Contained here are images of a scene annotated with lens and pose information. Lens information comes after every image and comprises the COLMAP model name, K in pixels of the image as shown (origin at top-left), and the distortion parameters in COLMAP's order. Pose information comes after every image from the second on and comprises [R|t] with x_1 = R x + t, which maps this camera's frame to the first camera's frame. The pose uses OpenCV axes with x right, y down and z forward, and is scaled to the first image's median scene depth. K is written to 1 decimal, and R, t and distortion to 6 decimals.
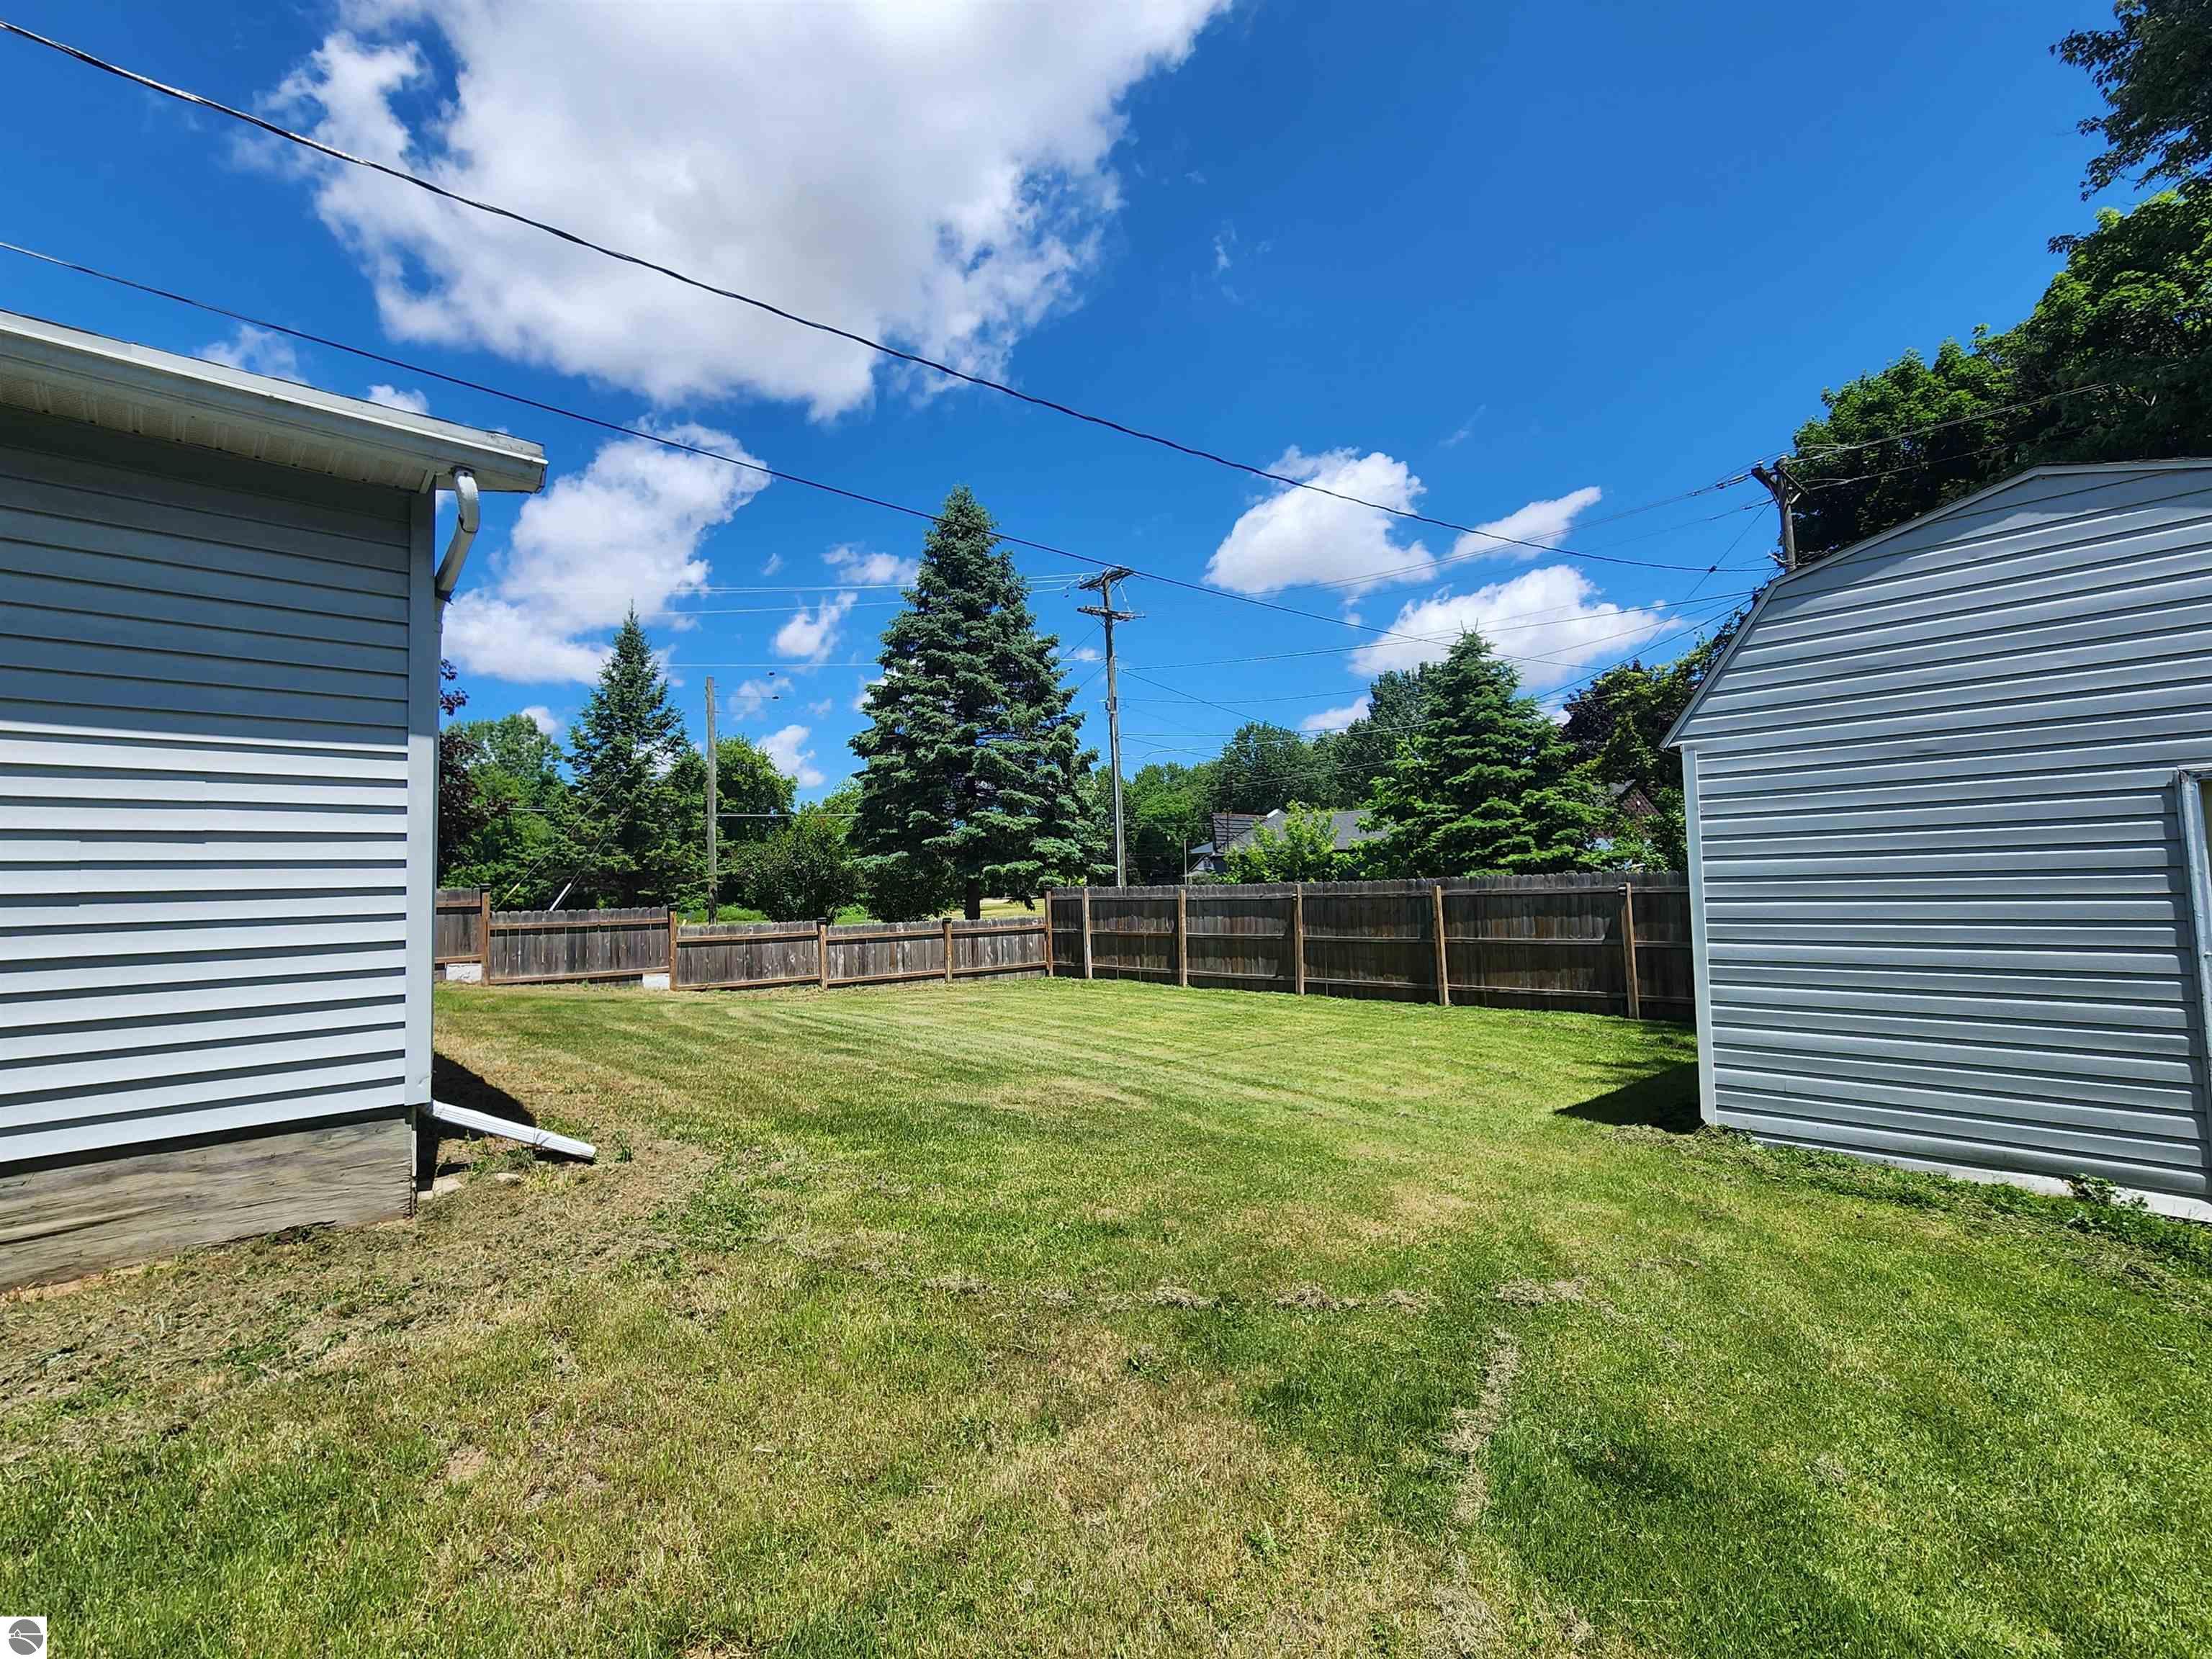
lens RADIAL K [[1192.2, 0, 1114.5], [0, 1192.2, 827.5], [0, 0, 1]] dist [-0.000586, -0.001436]
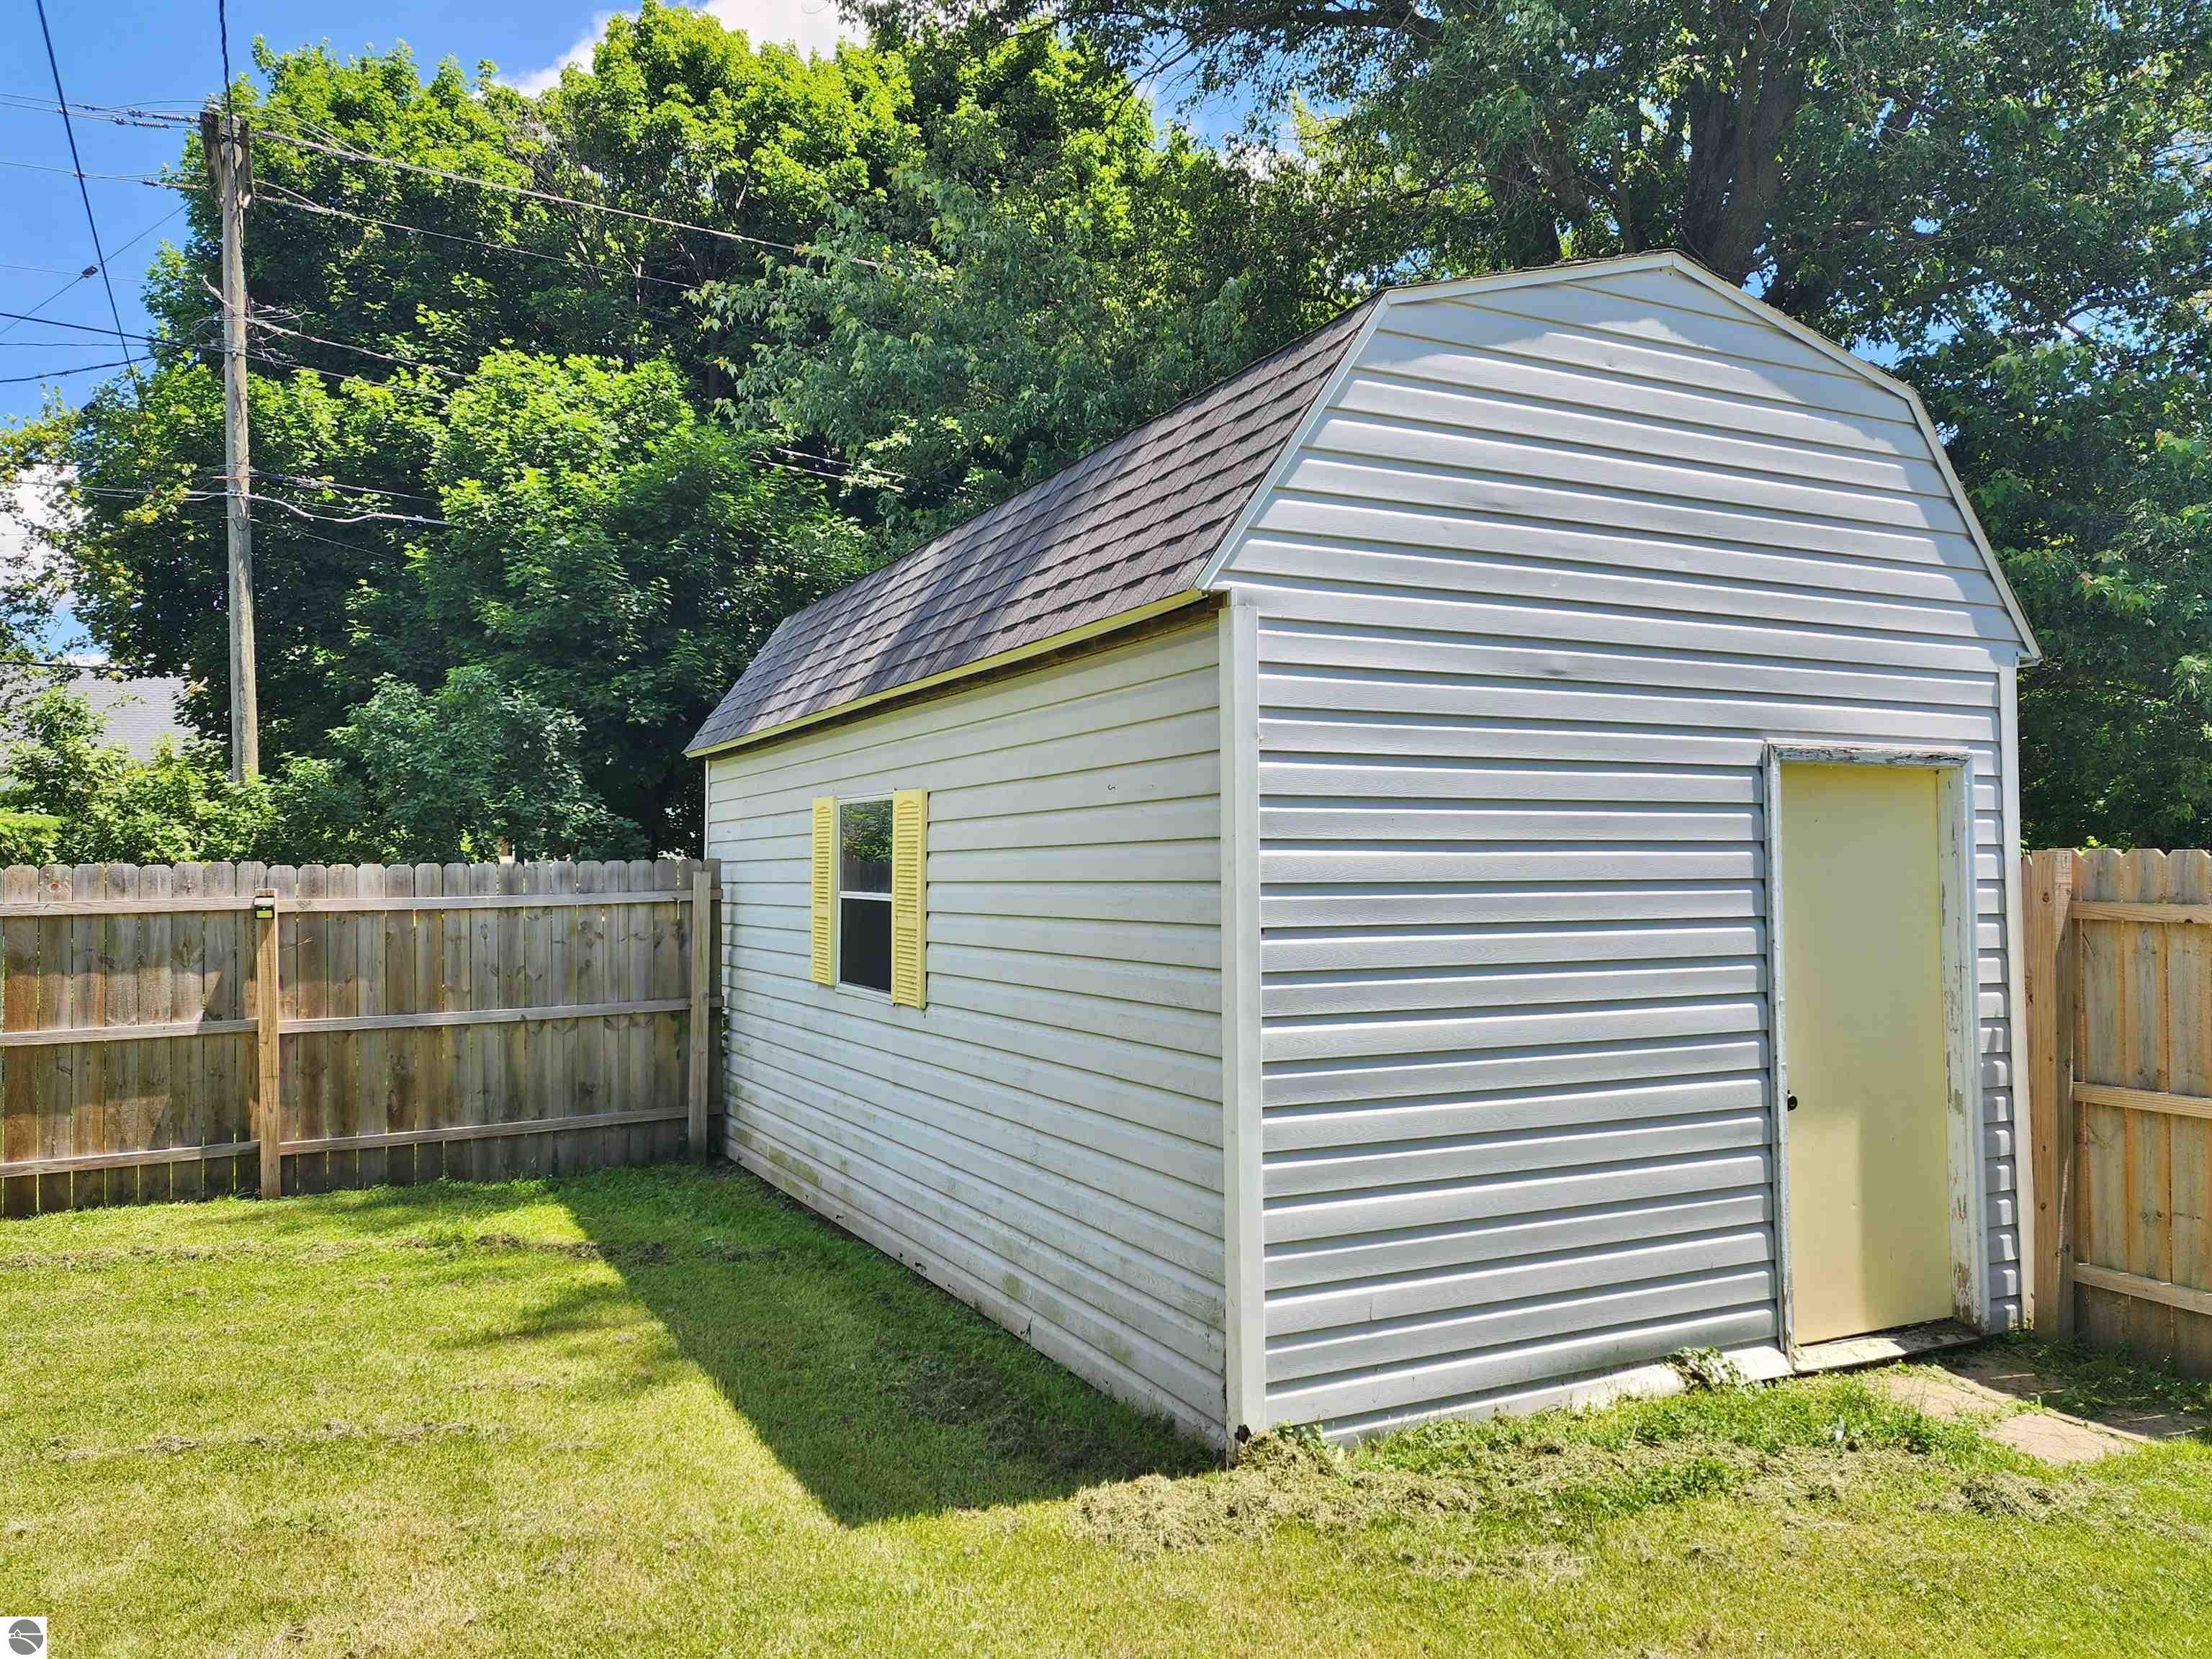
lens RADIAL K [[1624.9, 0, 1106.0], [0, 1624.9, 829.5], [0, 0, 1]] dist [0.050937, -0.000363]
pose [[0.262485, 0.046275, 0.963826, -0.075576], [-0.054379, 0.997971, -0.033105, 0.028043], [-0.963403, -0.043723, 0.264469, 0.551970]]
